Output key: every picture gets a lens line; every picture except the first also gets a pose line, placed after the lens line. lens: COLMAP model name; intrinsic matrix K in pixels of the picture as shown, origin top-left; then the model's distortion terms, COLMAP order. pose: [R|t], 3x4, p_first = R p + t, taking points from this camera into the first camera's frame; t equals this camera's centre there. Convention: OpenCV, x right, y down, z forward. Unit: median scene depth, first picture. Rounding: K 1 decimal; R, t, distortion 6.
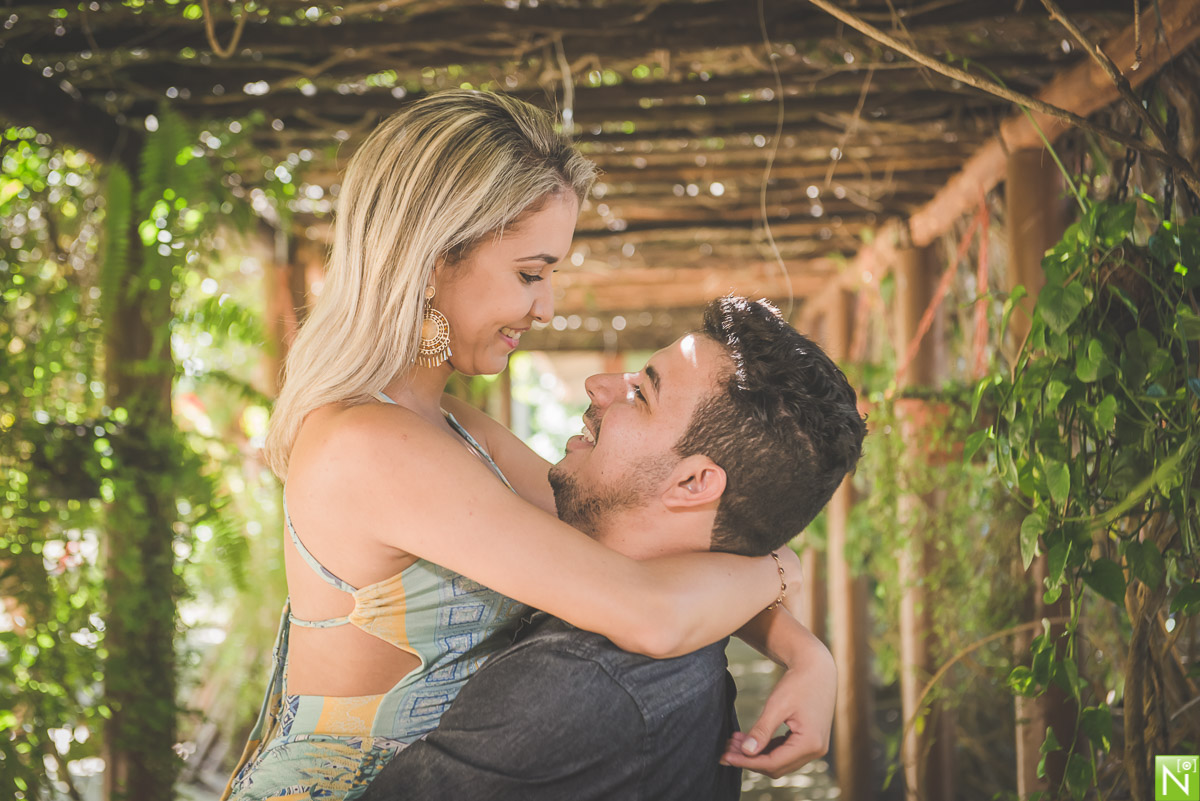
lens RADIAL K [[2192.6, 0, 600.6], [0, 2192.6, 400.7], [0, 0, 1]] dist [0.165732, 0.000000]
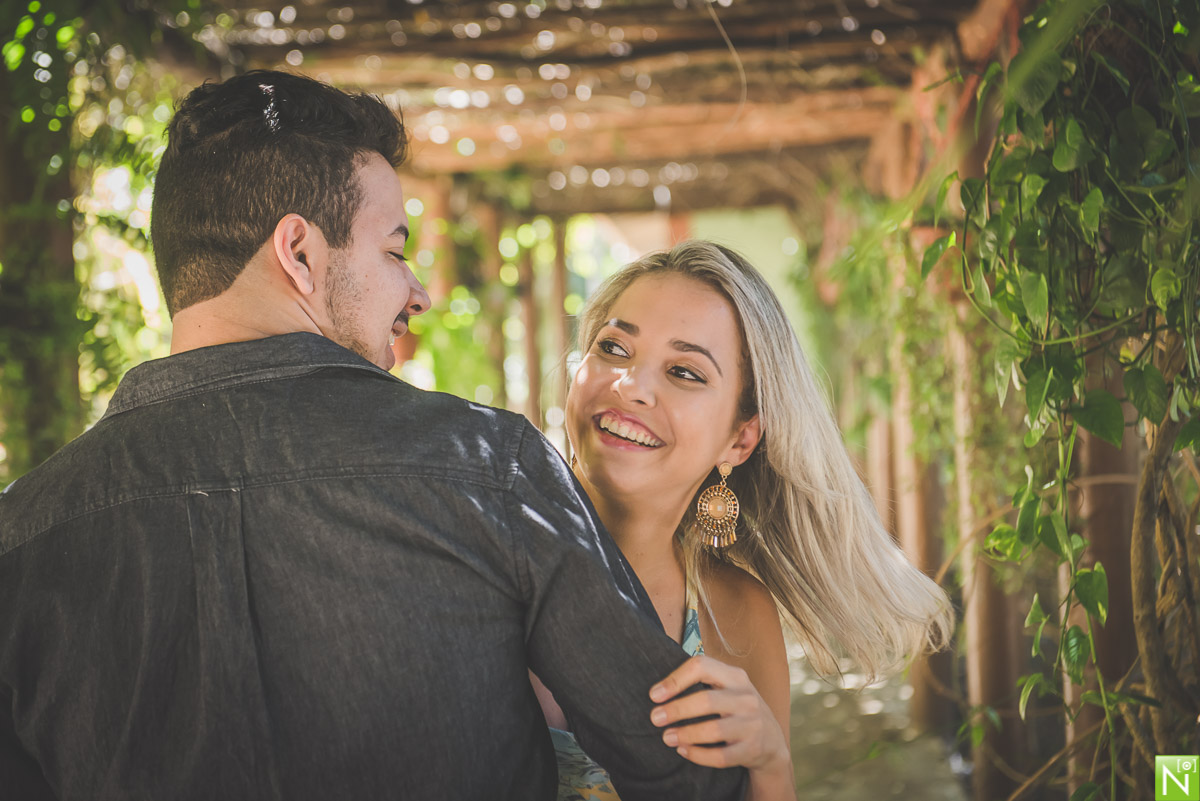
lens RADIAL K [[2382.4, 0, 599.8], [0, 2382.4, 400.2], [0, 0, 1]] dist [0.153258, 0.000000]
pose [[0.998522, -0.026764, -0.047301, 0.085417], [0.029058, 0.998400, 0.048507, 0.026769], [0.045927, -0.049810, 0.997702, 0.100668]]
